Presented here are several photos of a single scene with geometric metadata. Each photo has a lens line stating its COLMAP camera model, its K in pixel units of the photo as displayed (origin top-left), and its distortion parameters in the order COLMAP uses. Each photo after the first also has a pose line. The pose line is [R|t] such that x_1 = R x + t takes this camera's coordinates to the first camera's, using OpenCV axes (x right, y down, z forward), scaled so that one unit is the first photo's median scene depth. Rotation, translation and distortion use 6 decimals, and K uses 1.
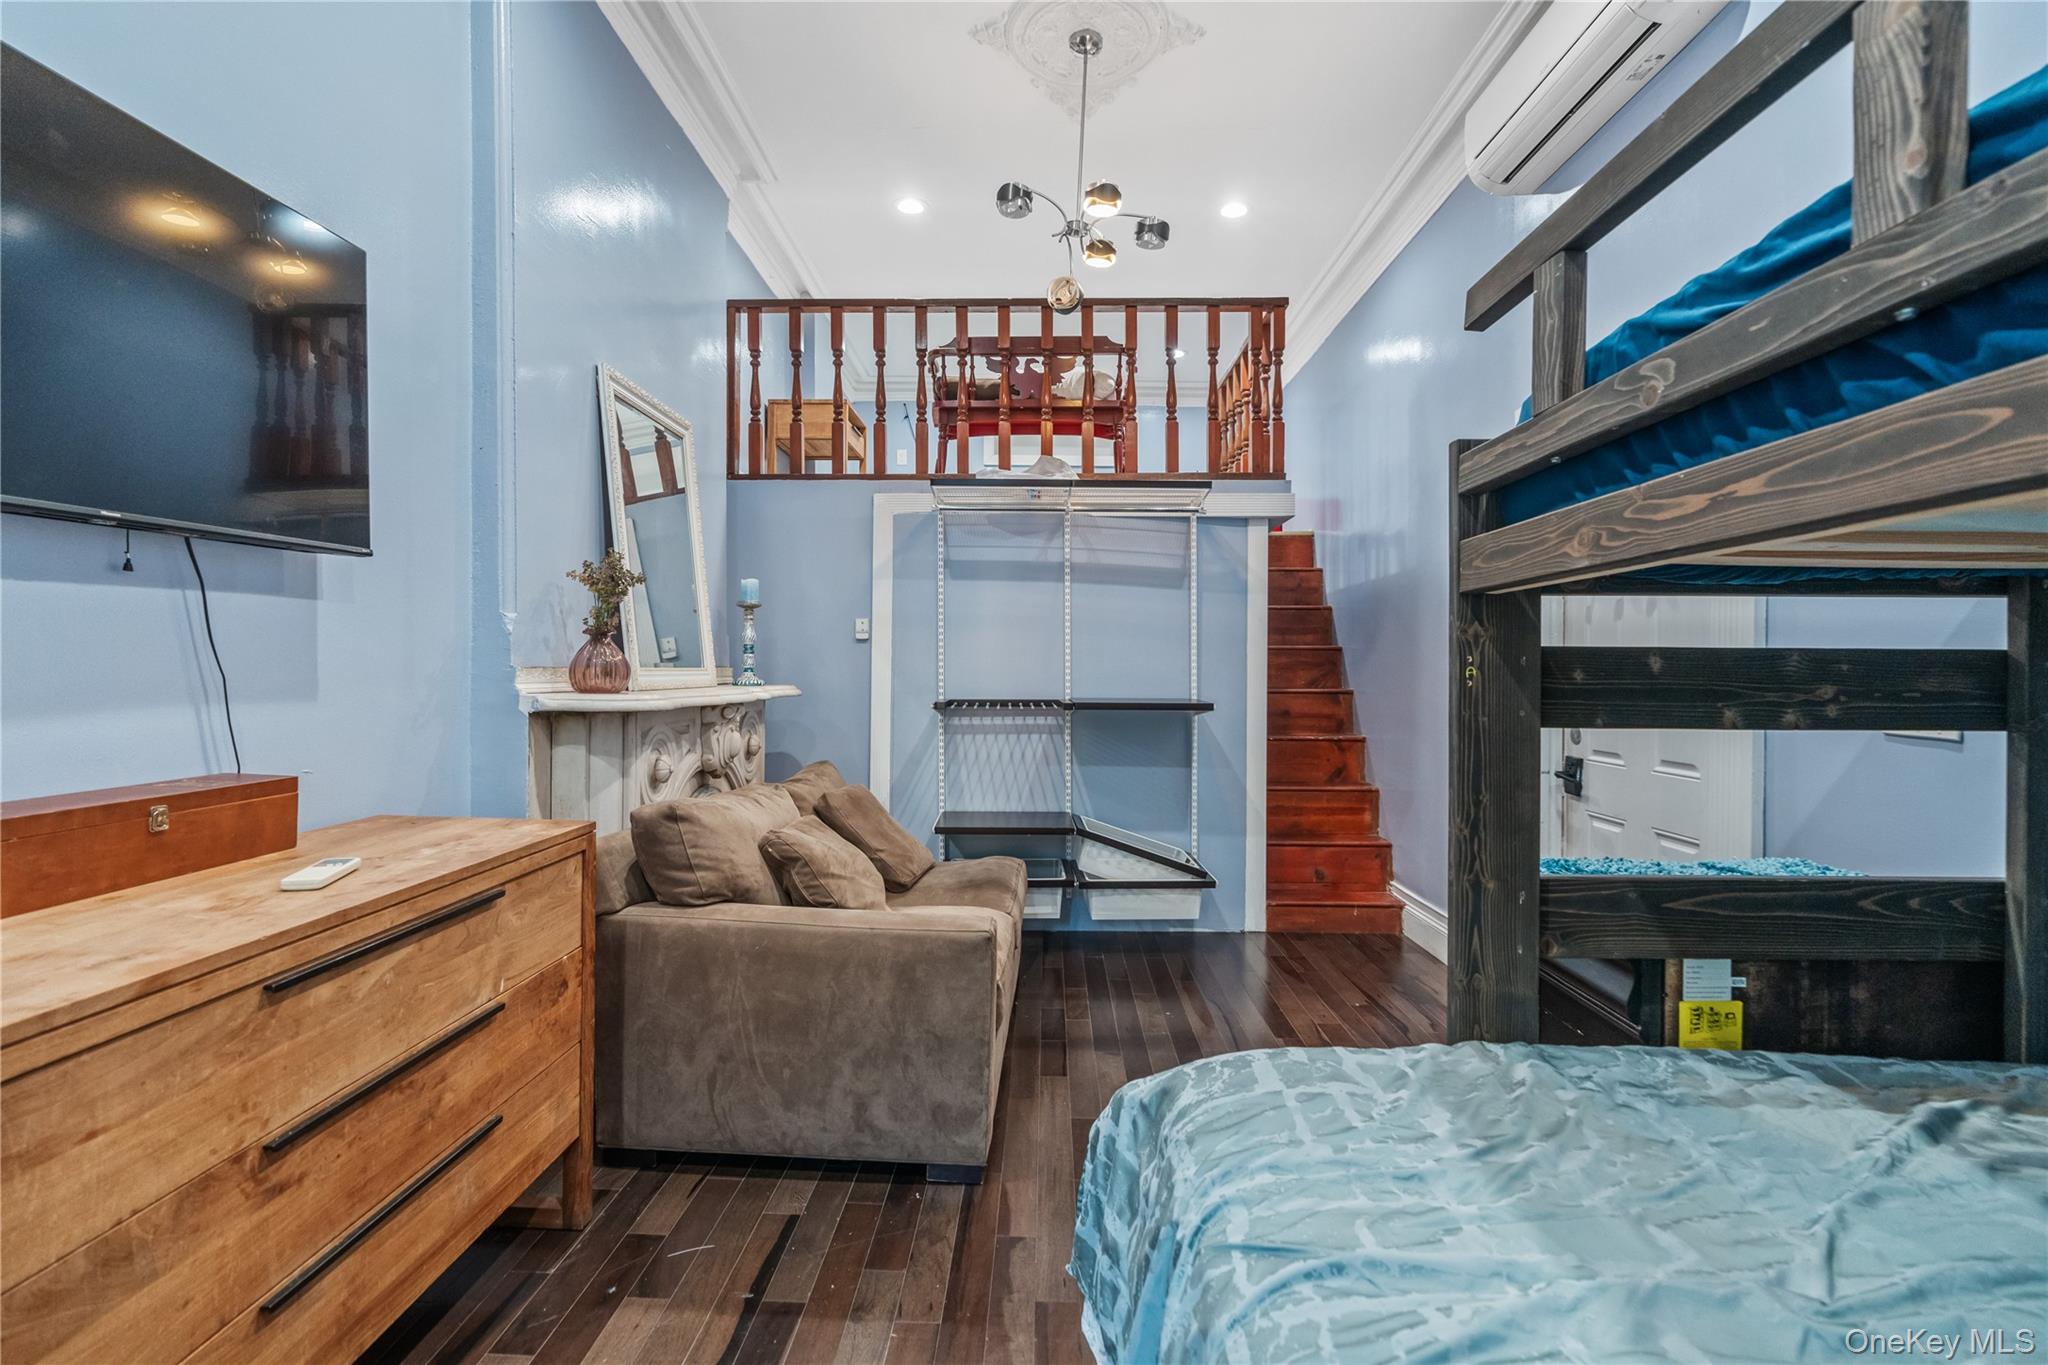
lens RADIAL K [[998.4, 0, 1024.0], [0, 998.4, 682.5], [0, 0, 1]] dist [-0.013424, 0.000080]
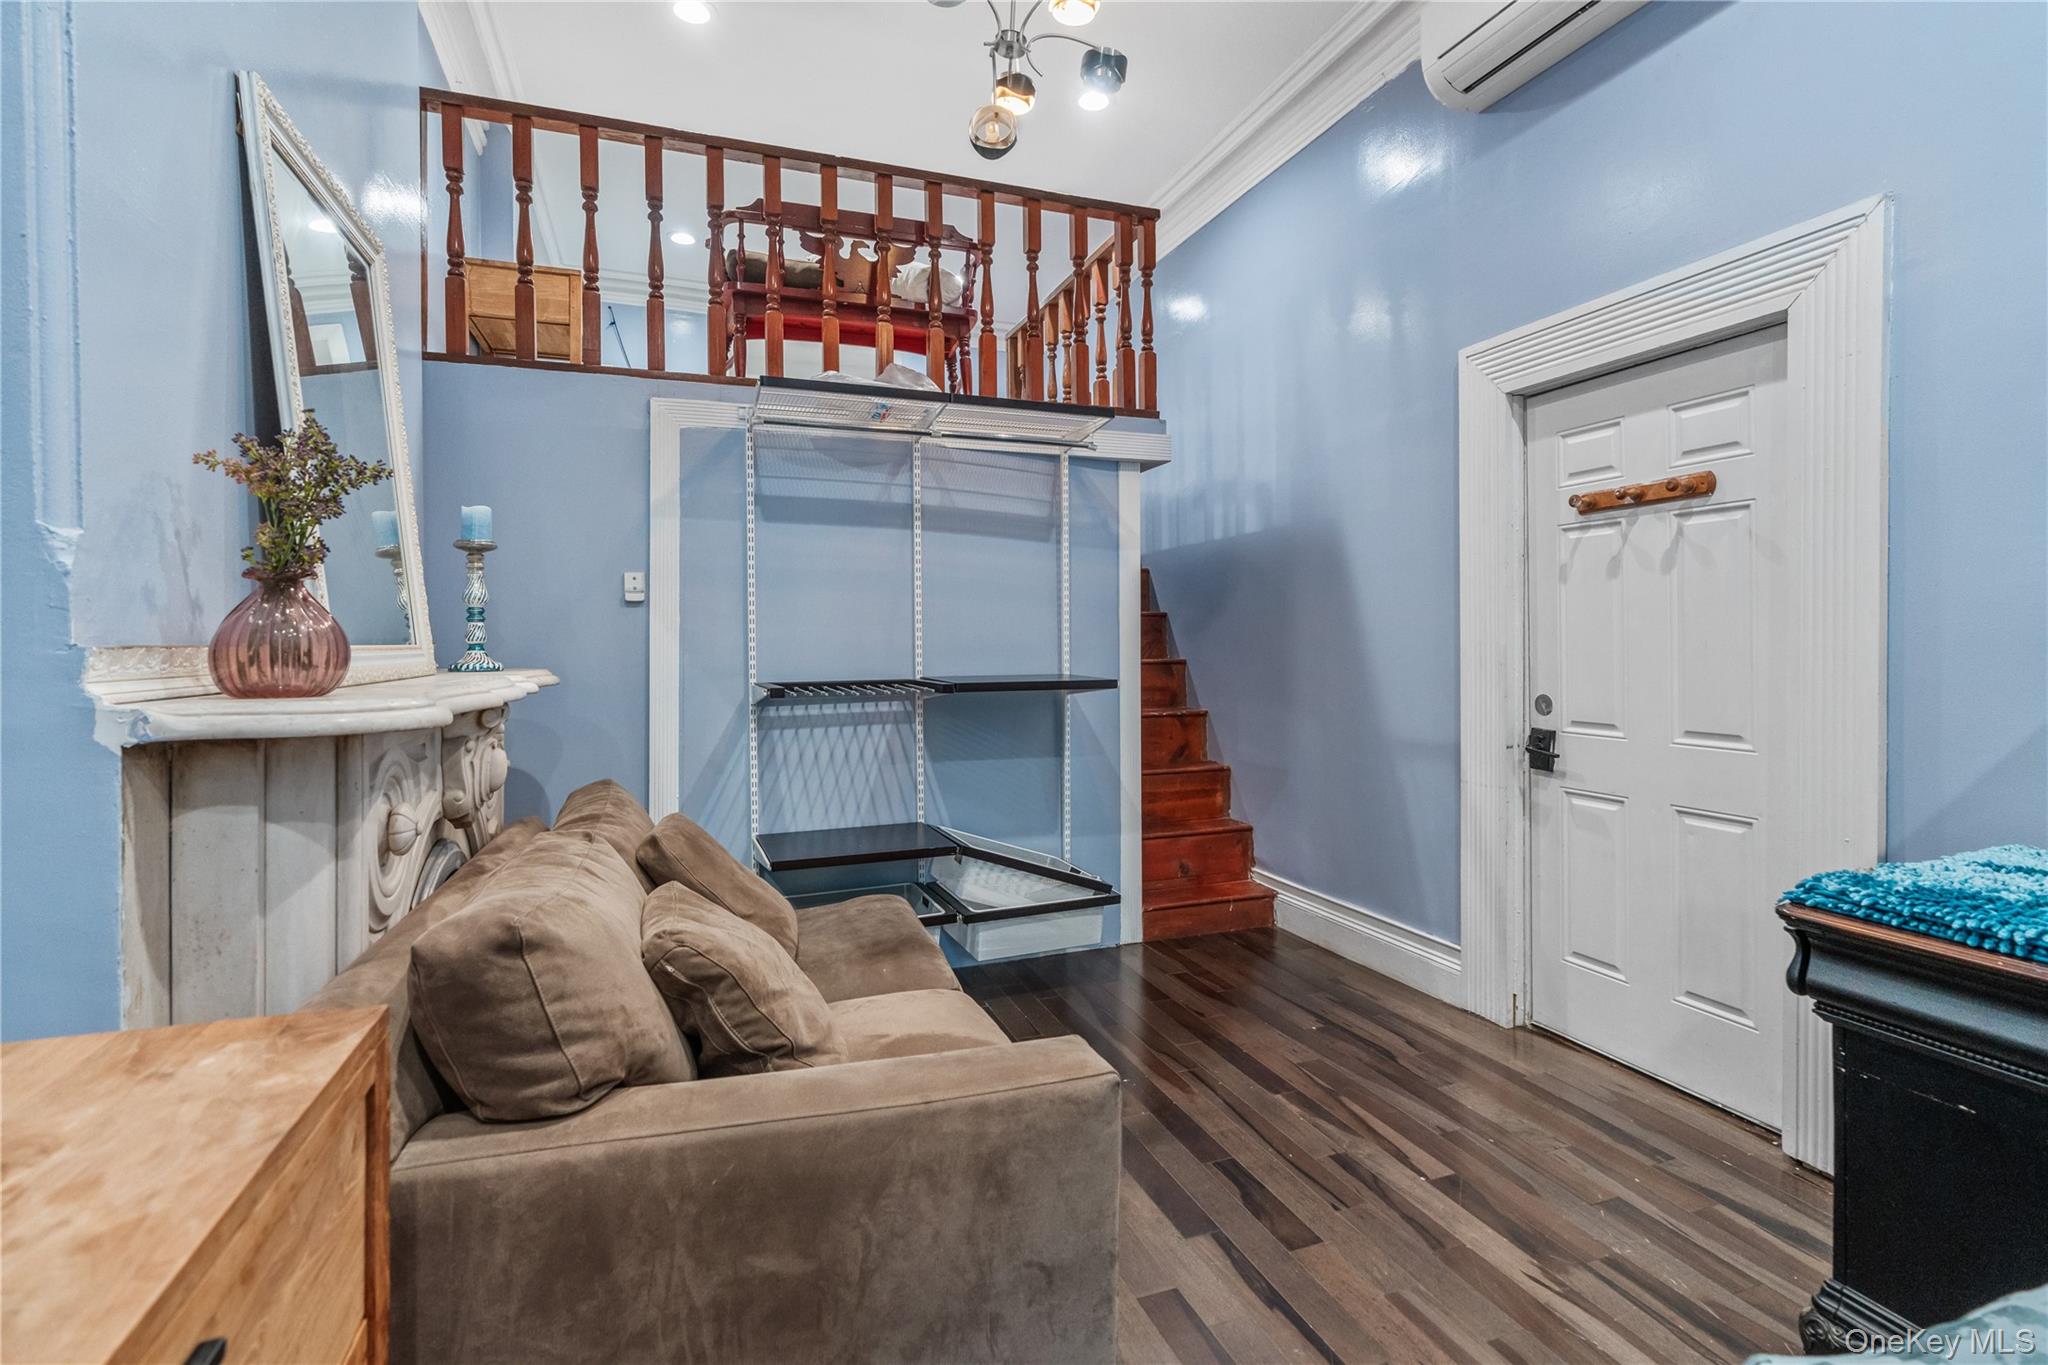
lens RADIAL K [[971.1, 0, 1017.1], [0, 971.1, 642.4], [0, 0, 1]] dist [-0.010851, 0.004622]
pose [[0.925145, -0.012267, 0.379416, -0.174447], [0.016479, 0.999833, -0.007857, -0.004438], [-0.379256, 0.013521, 0.925193, 0.264961]]
